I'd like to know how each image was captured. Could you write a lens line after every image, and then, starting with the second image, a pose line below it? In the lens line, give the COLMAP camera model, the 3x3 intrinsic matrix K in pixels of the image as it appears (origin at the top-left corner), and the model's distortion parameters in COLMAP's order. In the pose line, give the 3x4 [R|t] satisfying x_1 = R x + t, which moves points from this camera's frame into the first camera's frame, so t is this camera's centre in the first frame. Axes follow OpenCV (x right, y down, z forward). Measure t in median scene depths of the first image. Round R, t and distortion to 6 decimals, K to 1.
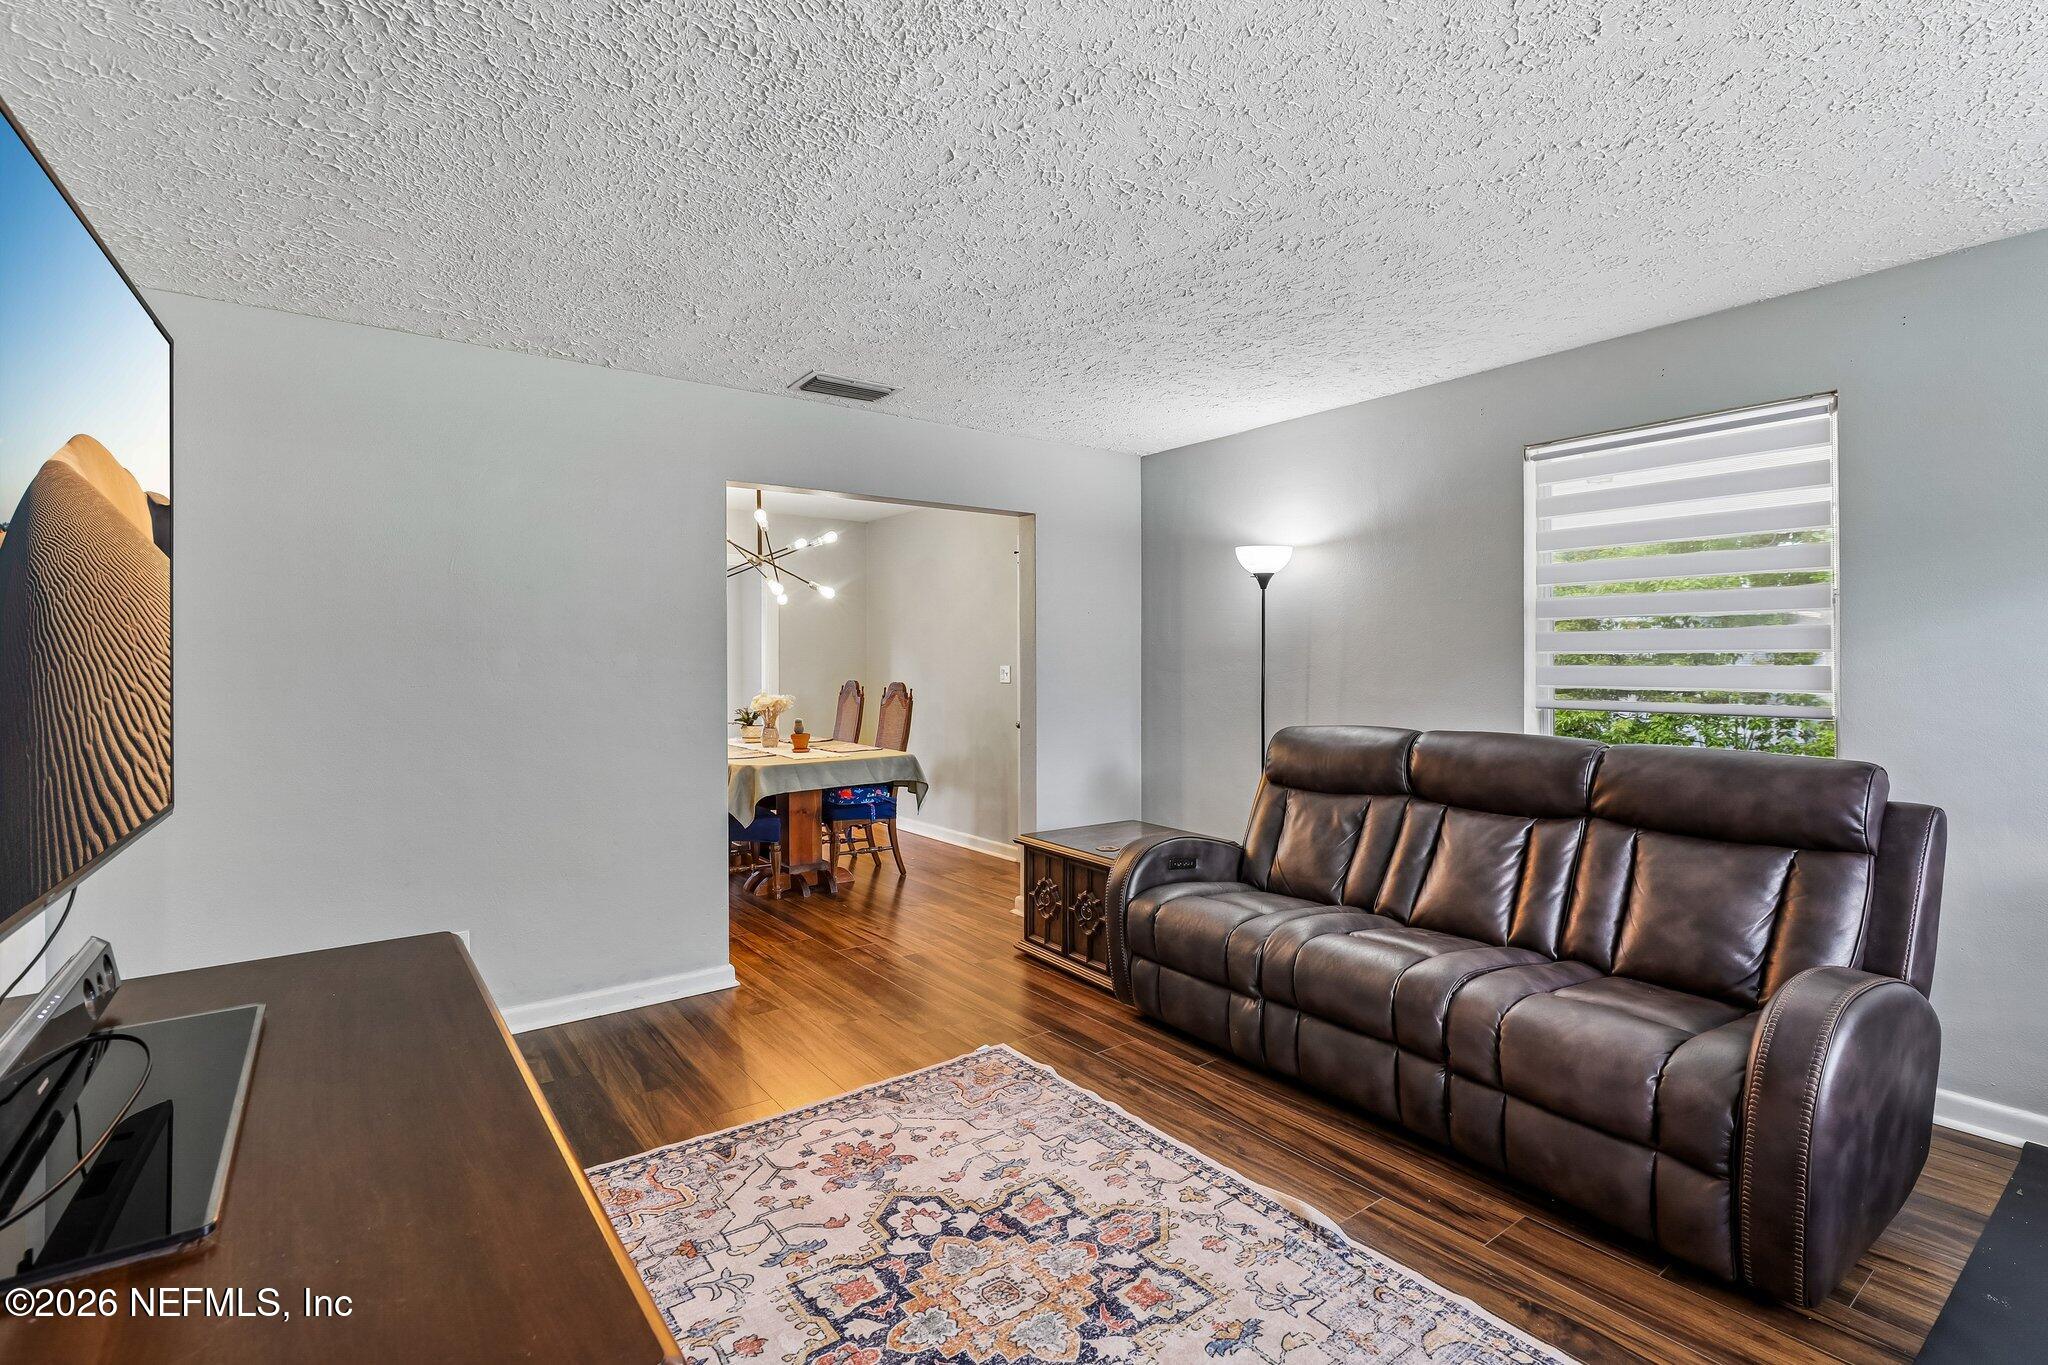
lens RADIAL K [[937.4, 0, 1019.2], [0, 937.4, 668.7], [0, 0, 1]] dist [-0.001570, -0.000145]
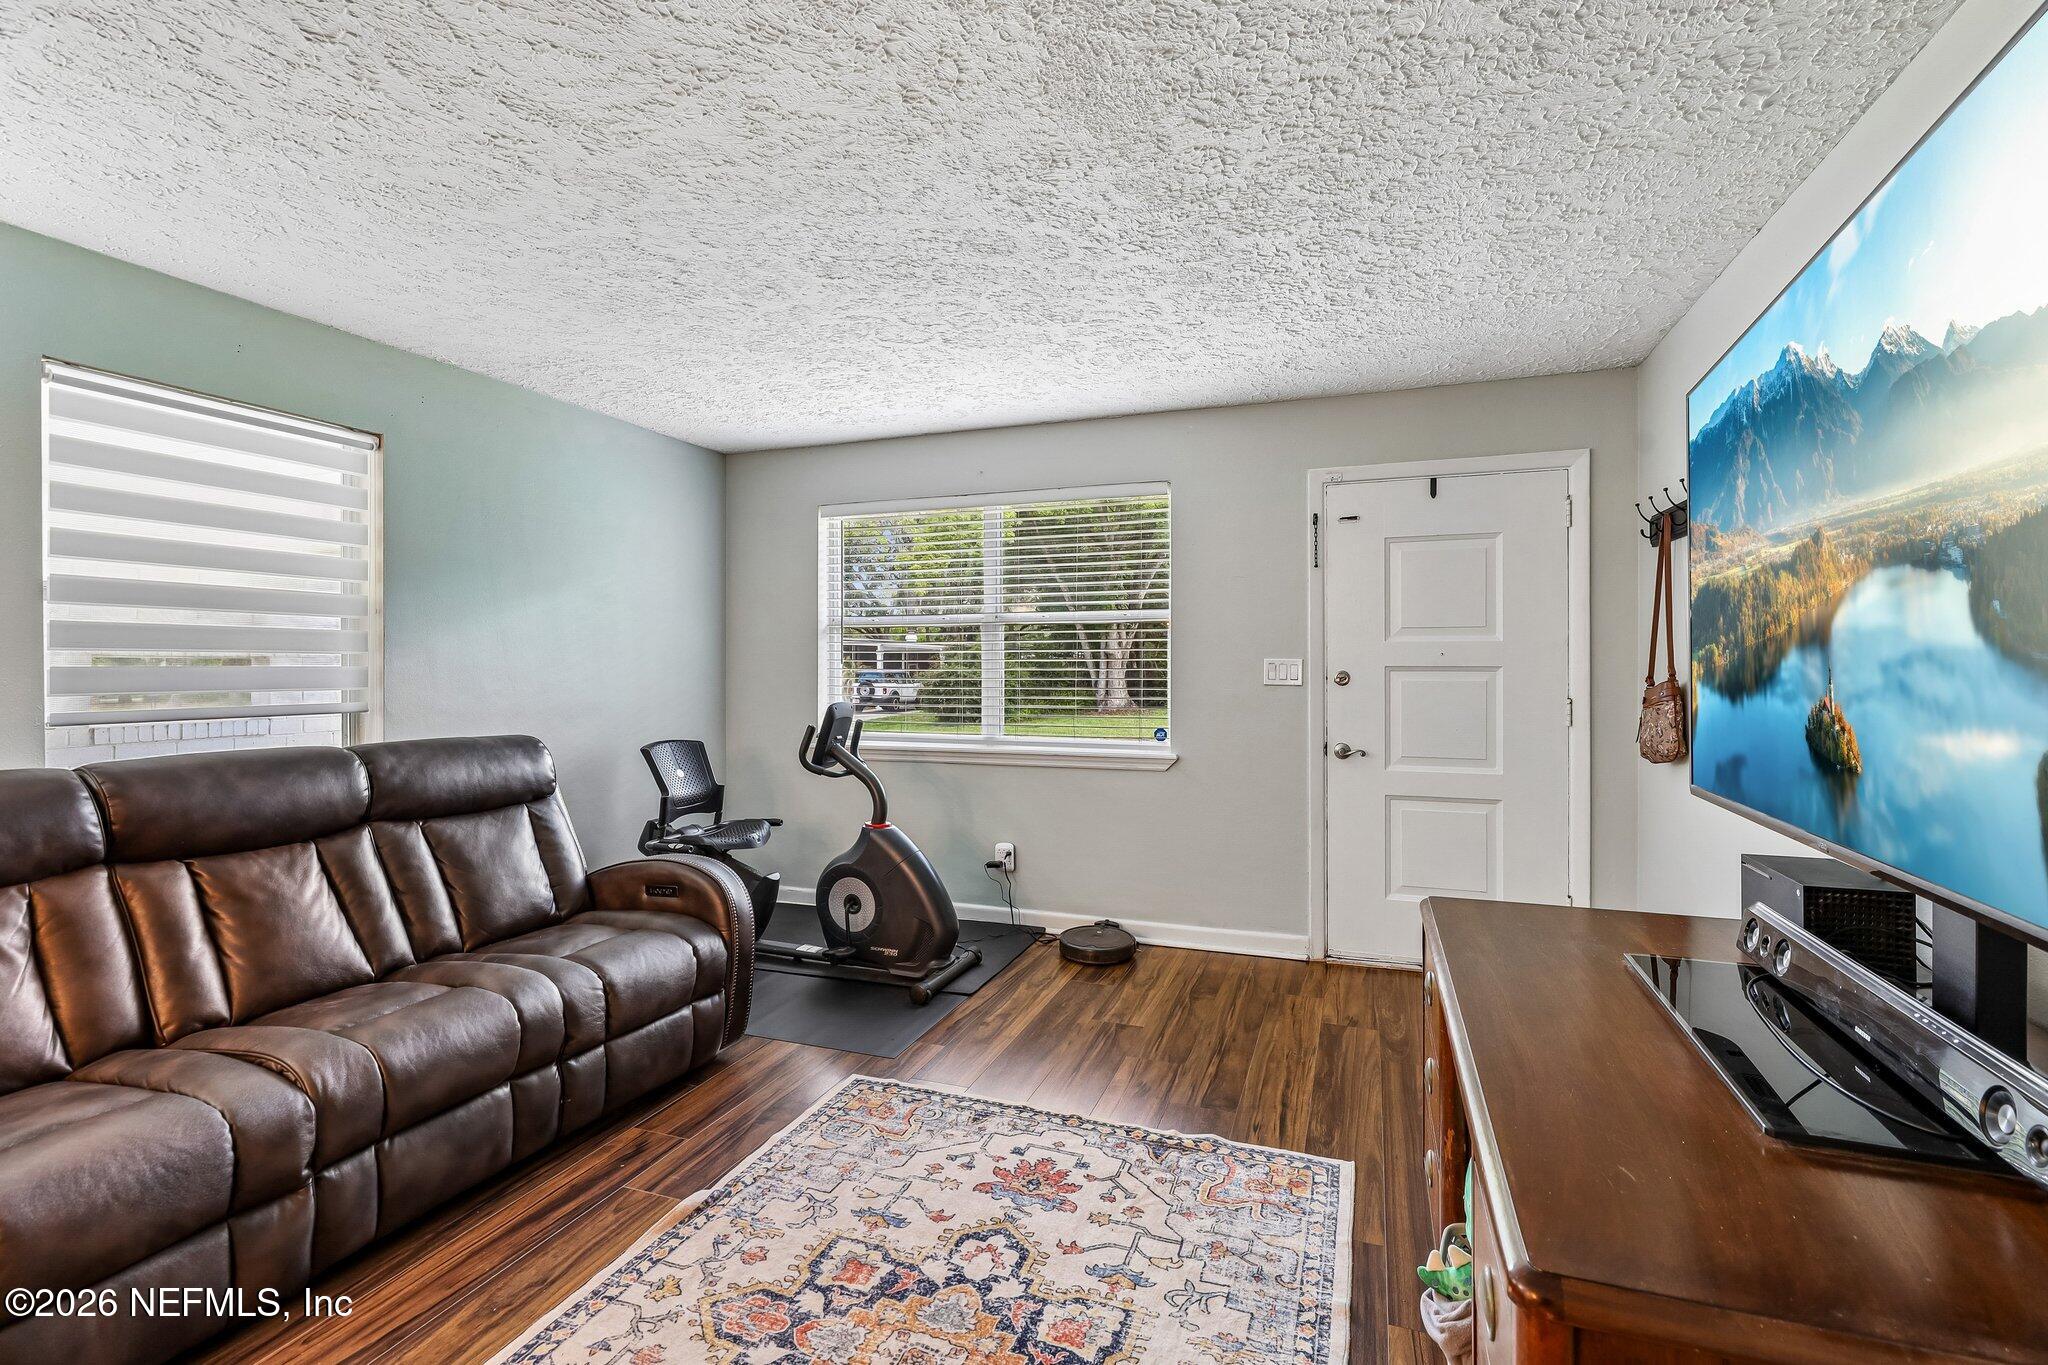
lens RADIAL K [[937.4, 0, 1019.2], [0, 937.4, 668.7], [0, 0, 1]] dist [-0.001570, -0.000145]
pose [[-0.539293, 0.001235, 0.842117, -0.698840], [0.009565, 0.999943, 0.004659, 0.003174], [-0.842064, 0.010568, -0.539274, 1.182986]]
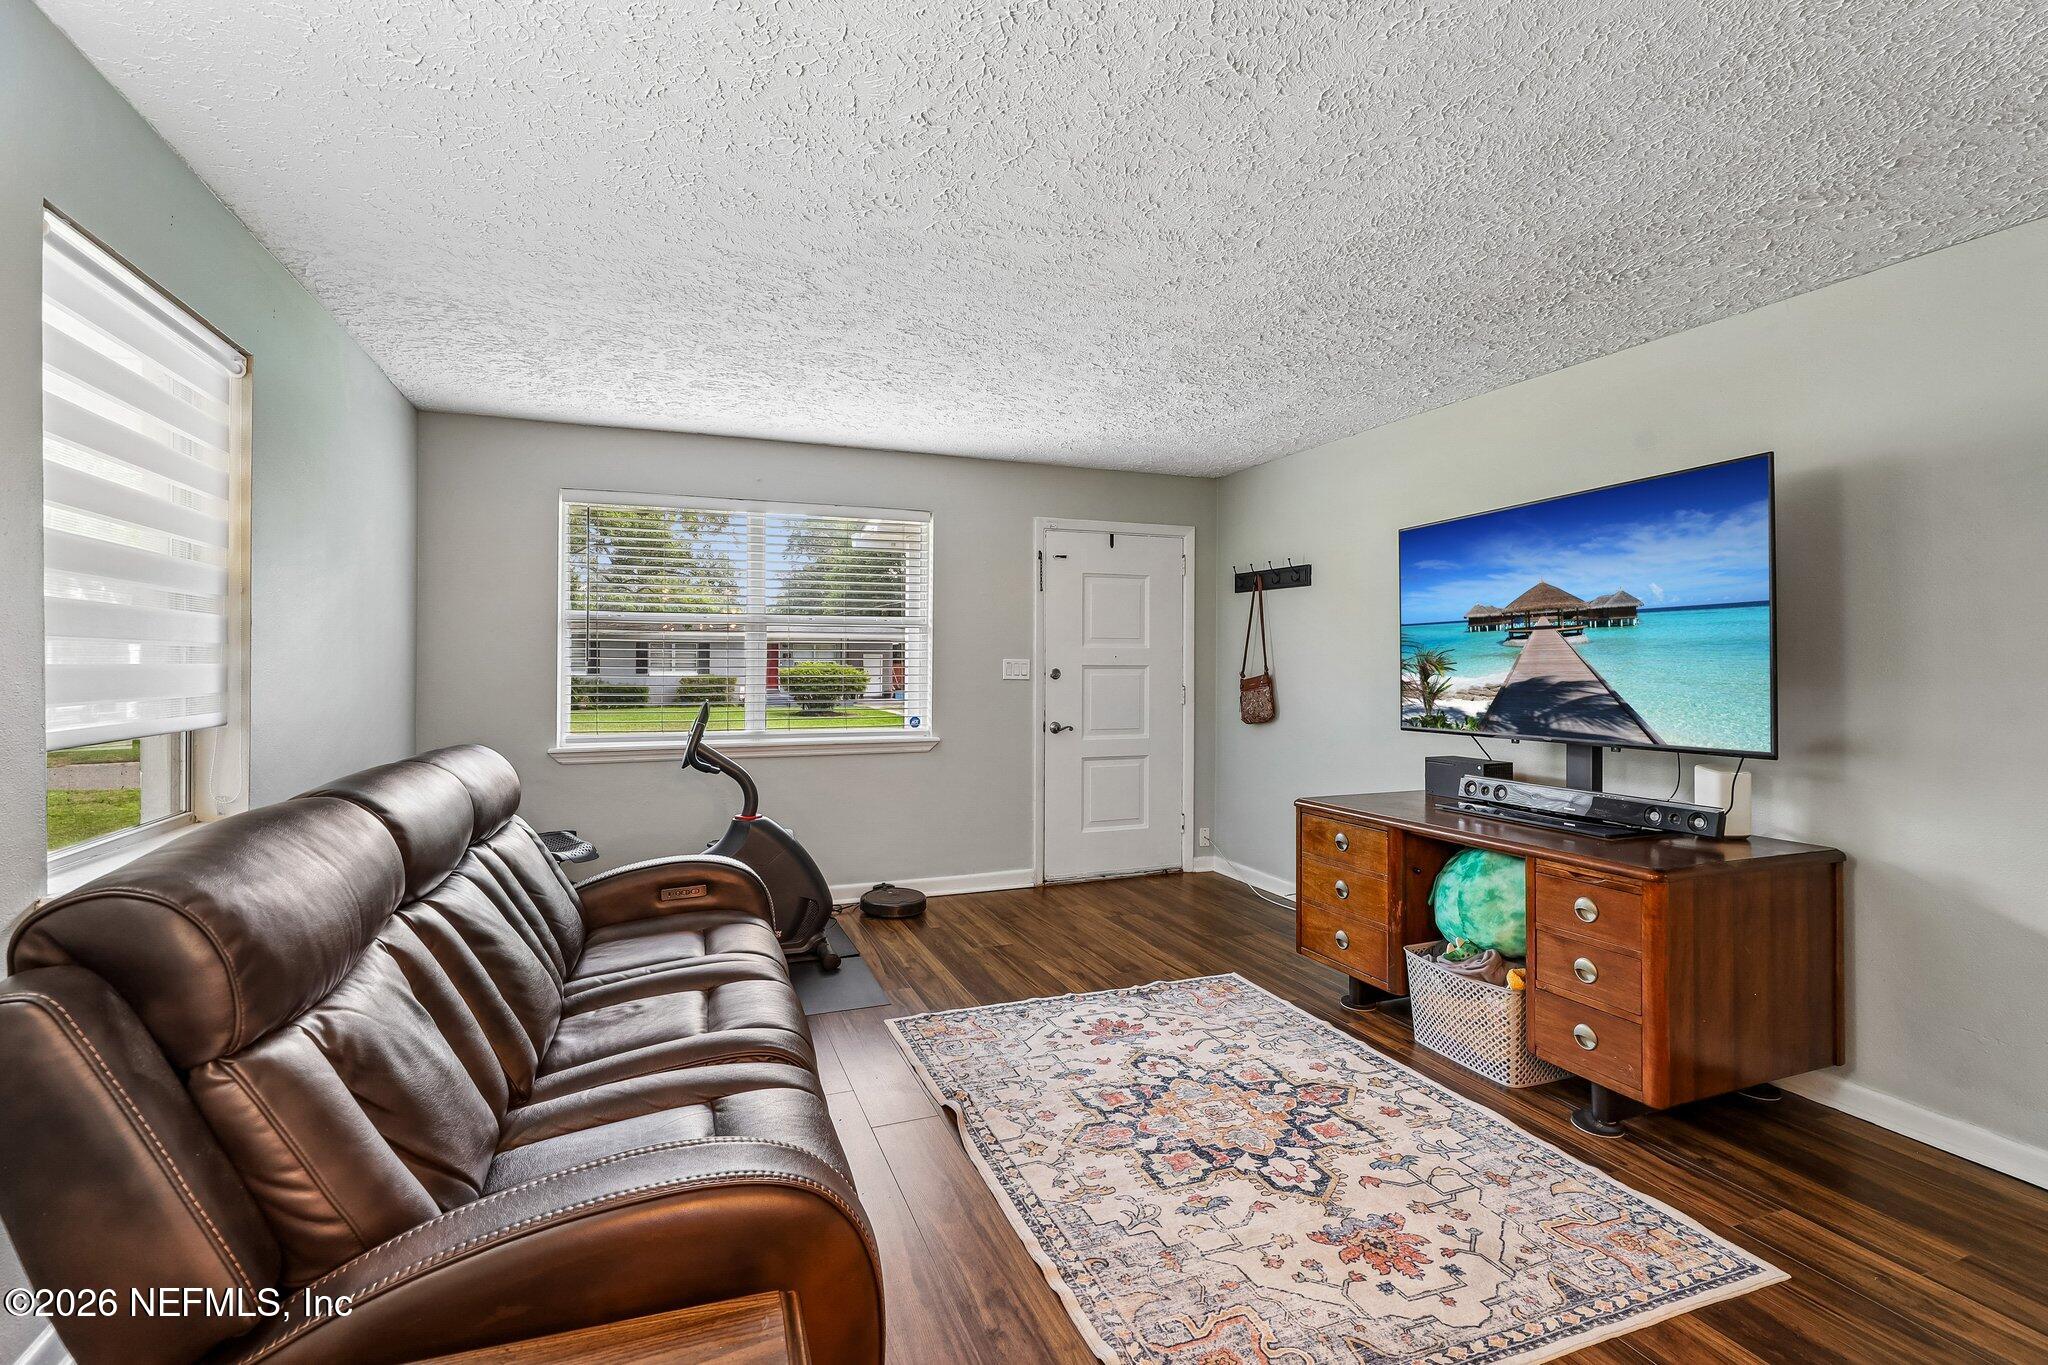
lens RADIAL K [[937.4, 0, 1019.2], [0, 937.4, 668.7], [0, 0, 1]] dist [-0.001570, -0.000145]
pose [[-0.963193, -0.001389, 0.268806, -0.091543], [0.002345, 0.999905, 0.013569, -0.011191], [-0.268800, 0.013700, -0.963099, 2.050887]]
